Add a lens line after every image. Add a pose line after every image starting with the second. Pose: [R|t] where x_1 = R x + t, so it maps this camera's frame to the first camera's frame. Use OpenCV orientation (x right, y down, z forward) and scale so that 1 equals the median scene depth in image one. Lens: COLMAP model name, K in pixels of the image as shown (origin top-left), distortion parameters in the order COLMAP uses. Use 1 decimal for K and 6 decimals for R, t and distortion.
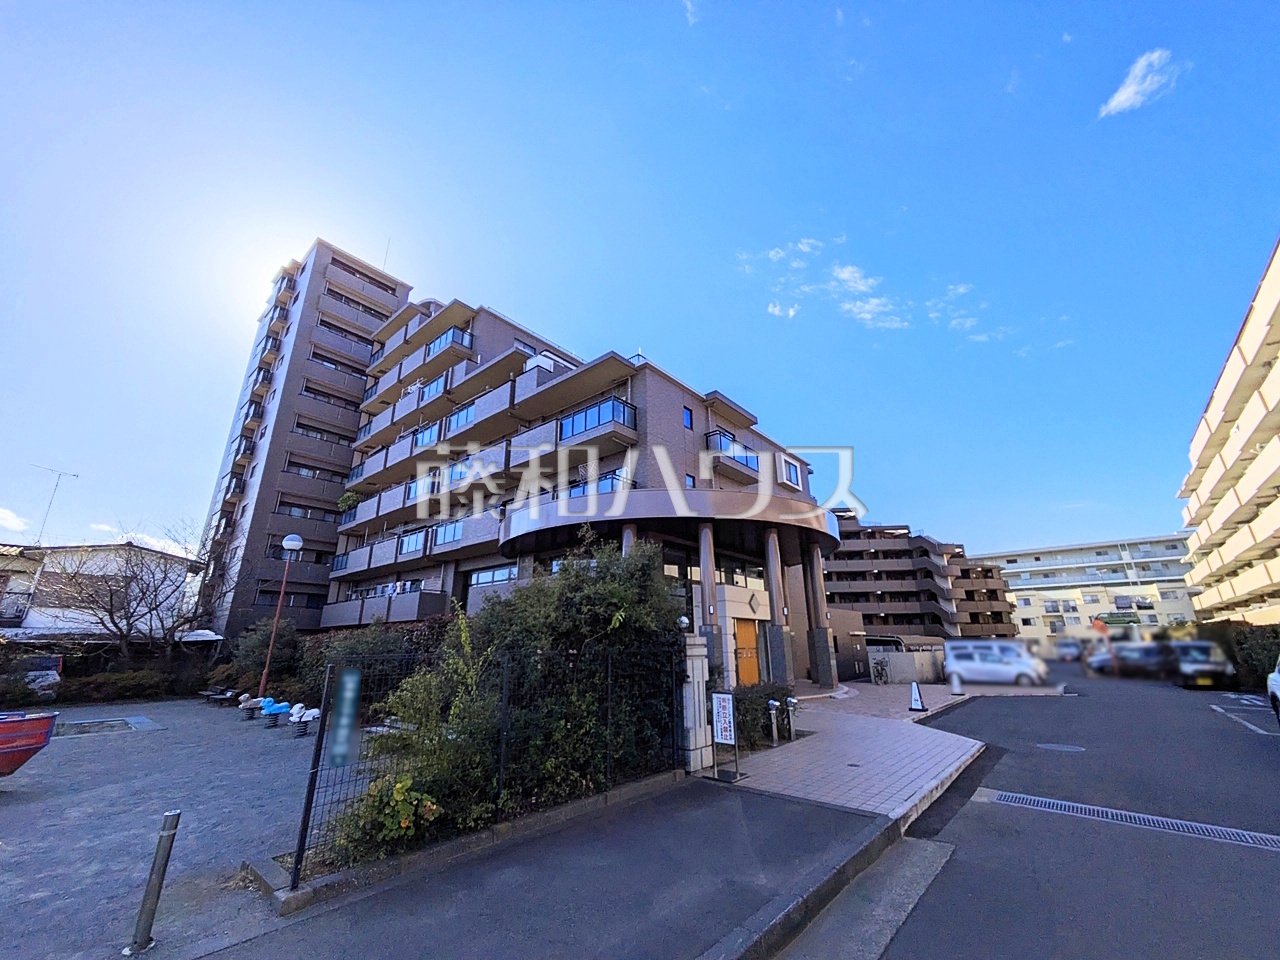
lens RADIAL K [[504.7, 0, 643.6], [0, 504.7, 480.6], [0, 0, 1]] dist [0.001788, 0.000668]
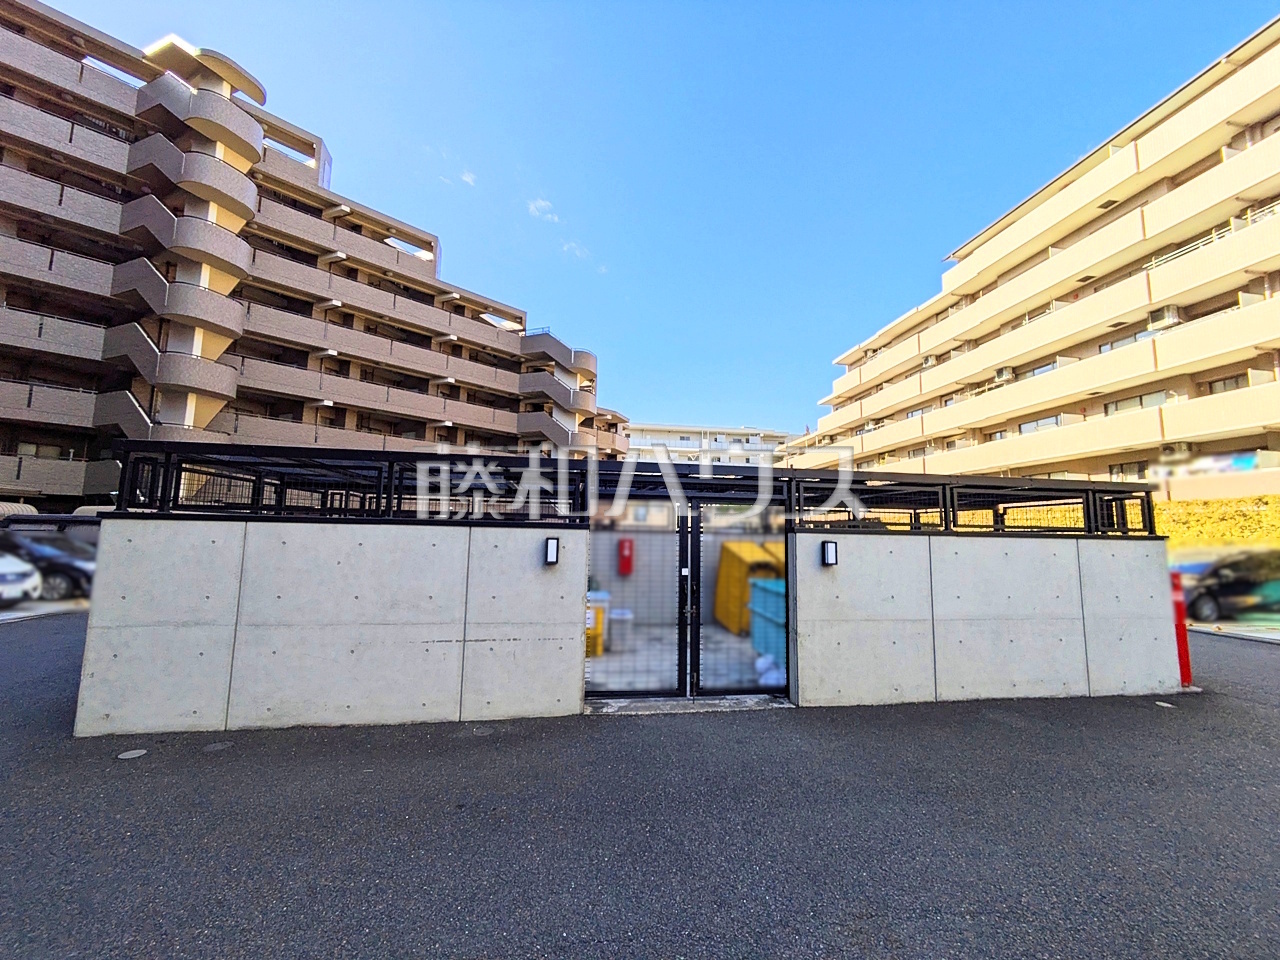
lens RADIAL K [[504.7, 0, 643.6], [0, 504.7, 480.6], [0, 0, 1]] dist [0.001788, 0.000668]
pose [[0.649663, 0.105746, 0.752831, 0.215199], [-0.266829, 0.958995, 0.095558, 0.167058], [-0.711856, -0.262958, 0.651240, 0.501395]]
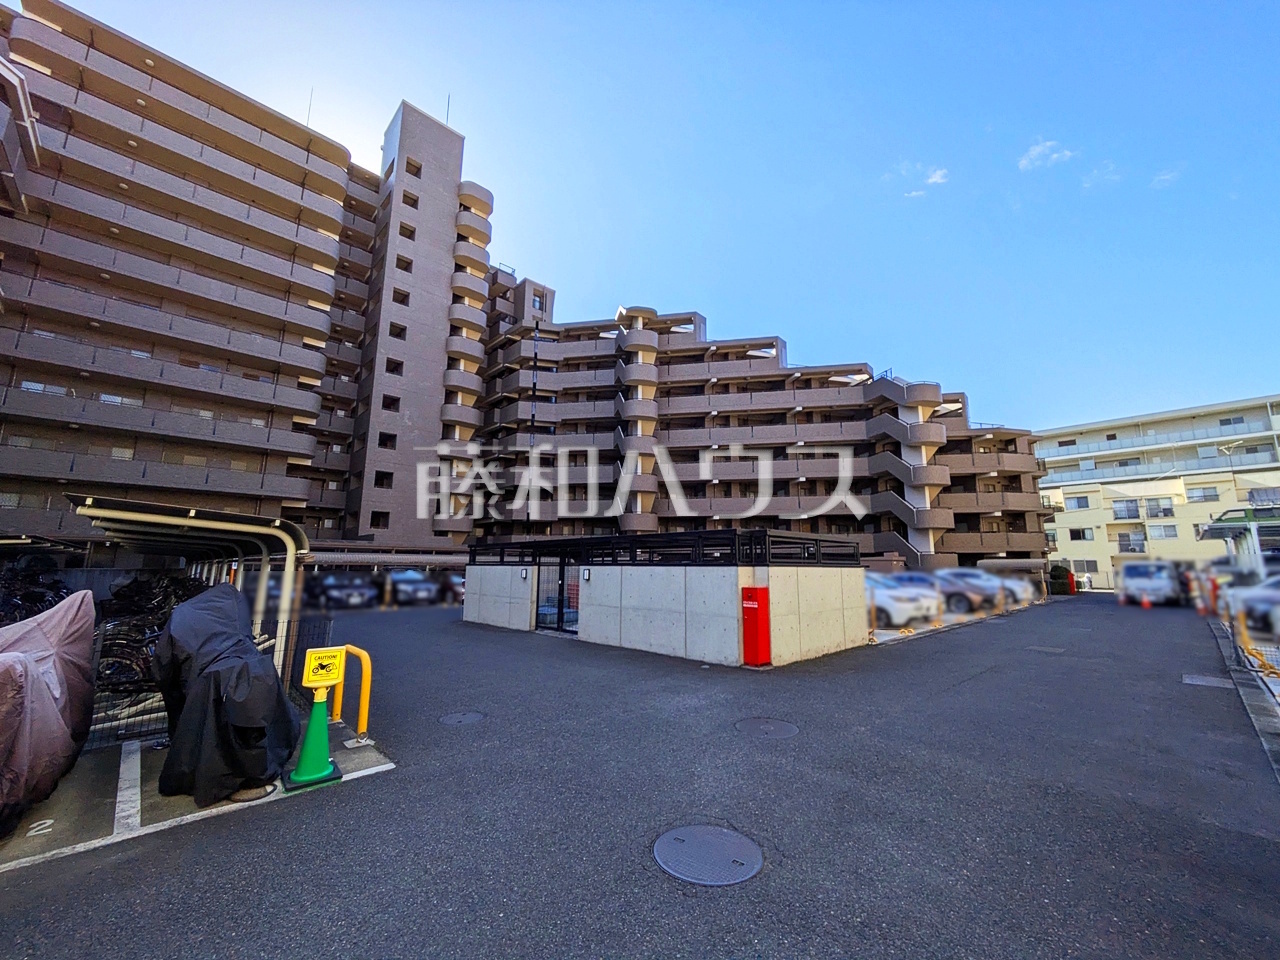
lens RADIAL K [[508.6, 0, 645.2], [0, 508.6, 478.5], [0, 0, 1]] dist [-0.001259, -0.000133]
pose [[0.995307, 0.002250, -0.096740, 0.315887], [0.011770, 0.989492, 0.144109, 0.125485], [0.096048, -0.144571, 0.984822, 0.379352]]
